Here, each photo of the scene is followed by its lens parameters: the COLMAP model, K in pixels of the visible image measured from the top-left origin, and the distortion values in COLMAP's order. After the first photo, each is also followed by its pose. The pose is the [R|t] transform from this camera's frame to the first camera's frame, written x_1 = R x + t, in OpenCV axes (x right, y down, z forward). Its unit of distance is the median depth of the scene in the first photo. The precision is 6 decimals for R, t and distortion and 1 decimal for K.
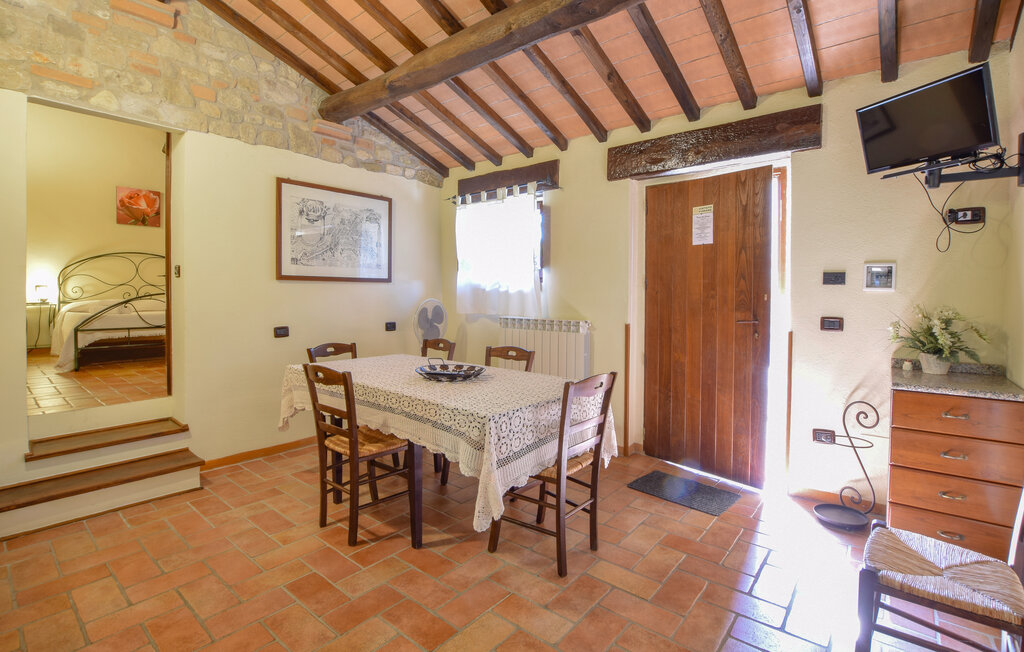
lens RADIAL K [[472.4, 0, 507.1], [0, 472.4, 303.3], [0, 0, 1]] dist [-0.052645, 0.000305]
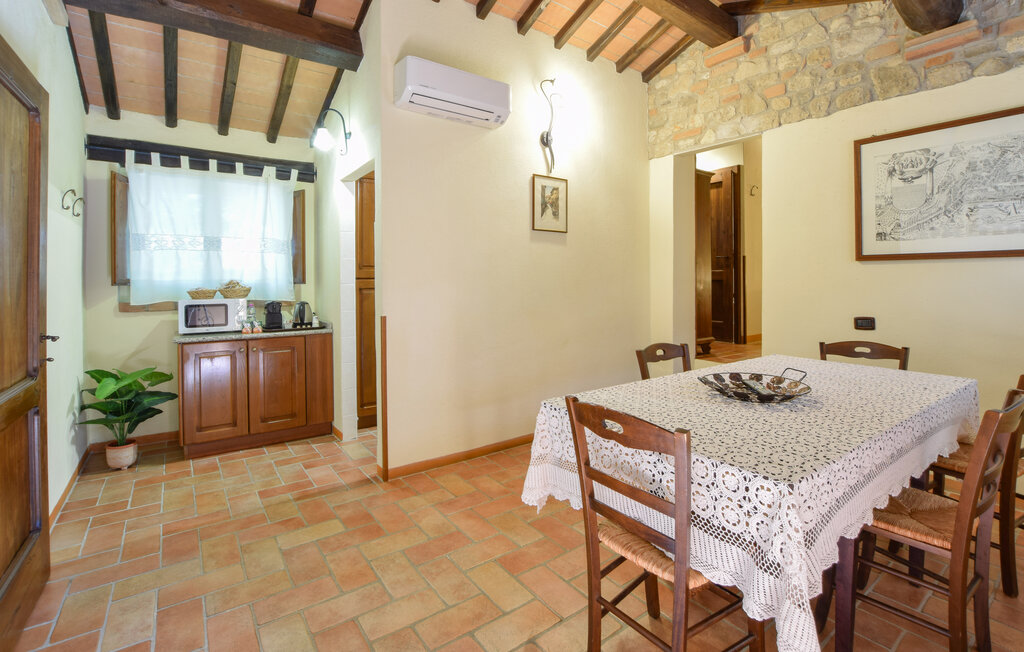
lens RADIAL K [[458.4, 0, 511.2], [0, 458.4, 274.0], [0, 0, 1]] dist [-0.000892, -0.000334]
pose [[-0.260264, -0.005719, -0.965521, 0.479536], [-0.012378, 0.999920, -0.002586, -0.015703], [0.965458, 0.011278, -0.260314, 0.603287]]
